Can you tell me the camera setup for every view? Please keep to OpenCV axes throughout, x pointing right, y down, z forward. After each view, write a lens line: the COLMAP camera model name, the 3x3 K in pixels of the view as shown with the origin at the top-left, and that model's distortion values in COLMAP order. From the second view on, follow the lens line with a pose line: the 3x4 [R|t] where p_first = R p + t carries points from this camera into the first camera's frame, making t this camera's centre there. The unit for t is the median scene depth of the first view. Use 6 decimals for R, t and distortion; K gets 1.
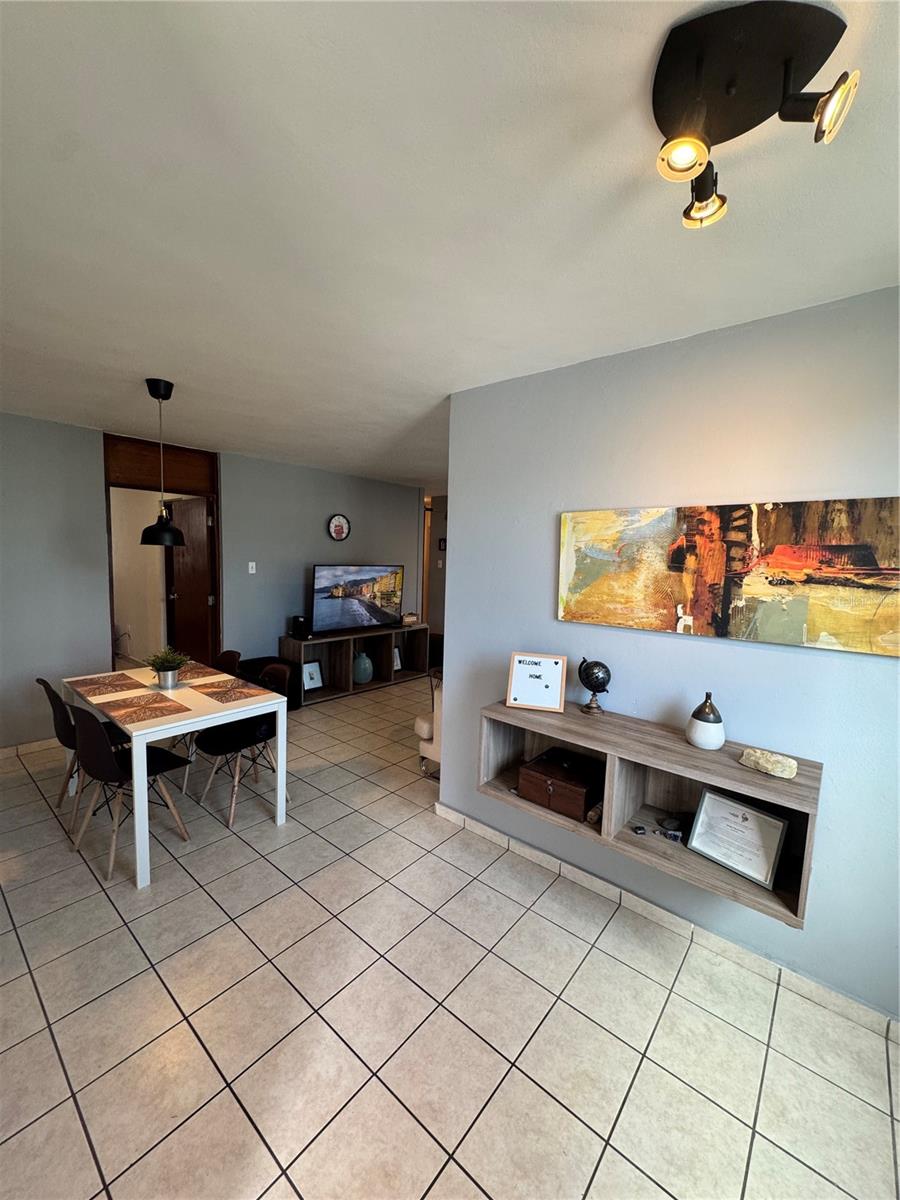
lens RADIAL K [[478.4, 0, 451.7], [0, 478.4, 598.9], [0, 0, 1]] dist [-0.004980, 0.000683]
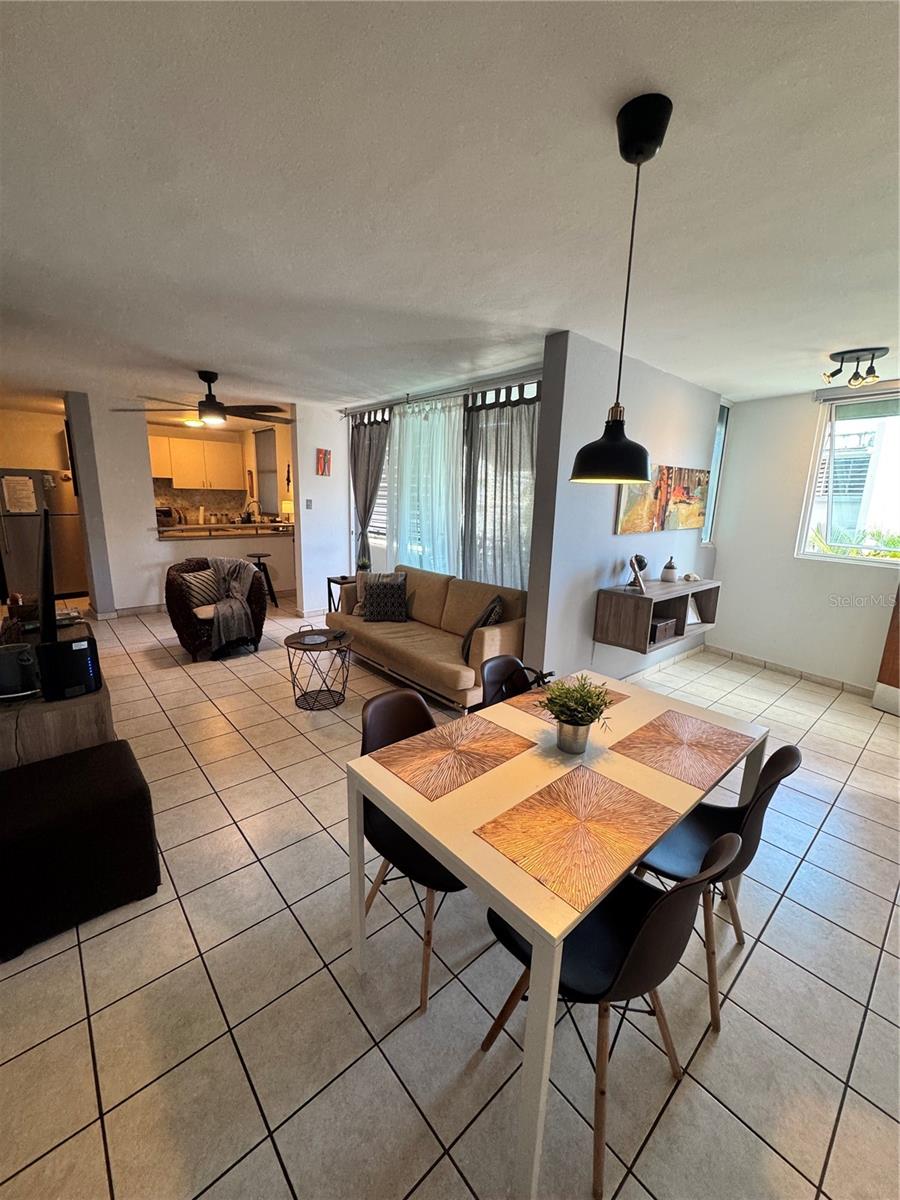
lens RADIAL K [[478.4, 0, 452.3], [0, 478.4, 599.5], [0, 0, 1]] dist [-0.004980, 0.000683]
pose [[0.149496, -0.236667, 0.960021, -1.454847], [0.070123, 0.971025, 0.228460, -0.148851], [-0.986273, 0.033166, 0.161761, 1.377499]]
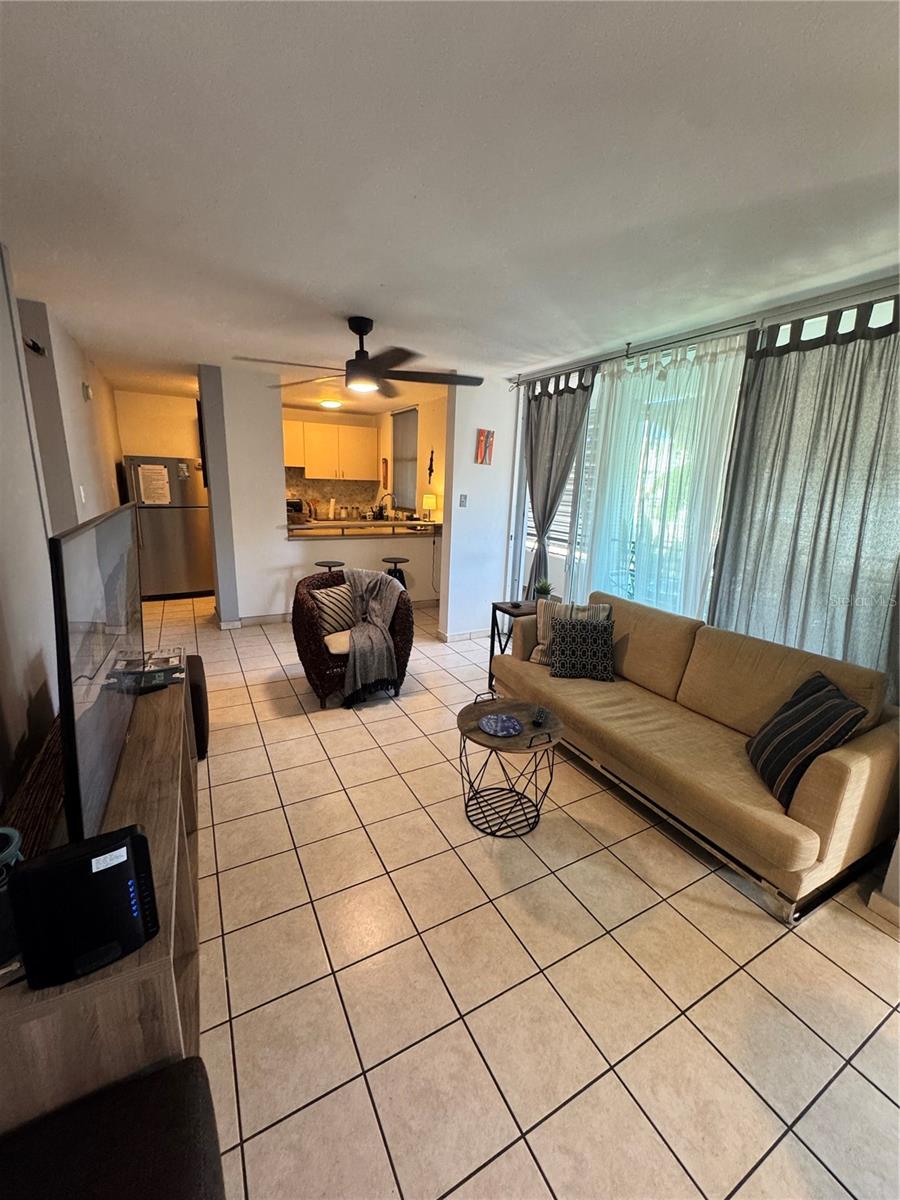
lens RADIAL K [[478.4, 0, 451.8], [0, 478.4, 598.8], [0, 0, 1]] dist [-0.004980, 0.000683]
pose [[0.364599, -0.238857, 0.900008, -0.899904], [0.063050, 0.970655, 0.232064, -0.183900], [-0.929027, -0.027865, 0.368960, 1.835935]]
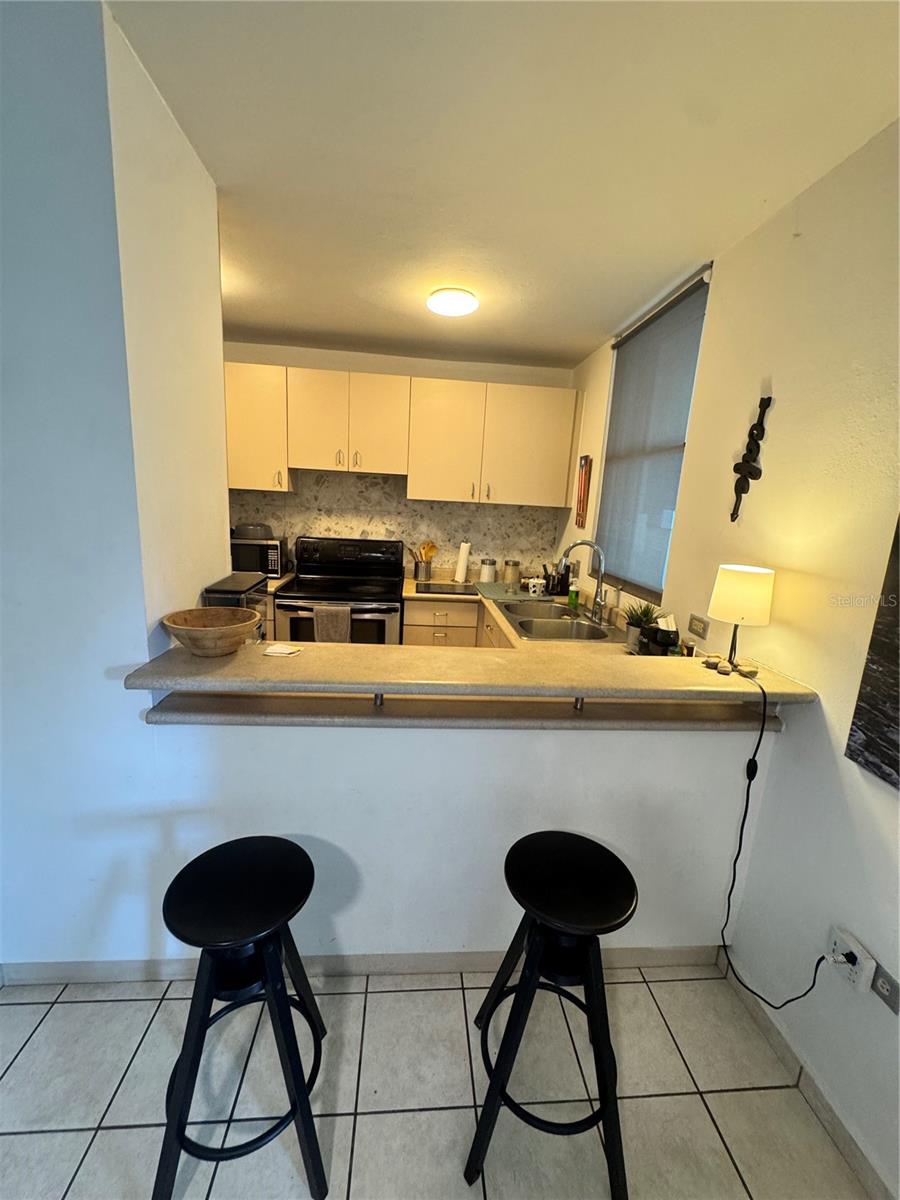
lens RADIAL K [[478.4, 0, 449.6], [0, 478.4, 596.2], [0, 0, 1]] dist [-0.004980, 0.000683]
pose [[0.714060, -0.125807, 0.688688, 0.824027], [0.030158, 0.988336, 0.149276, -0.202719], [-0.699435, -0.085822, 0.709525, 2.757600]]
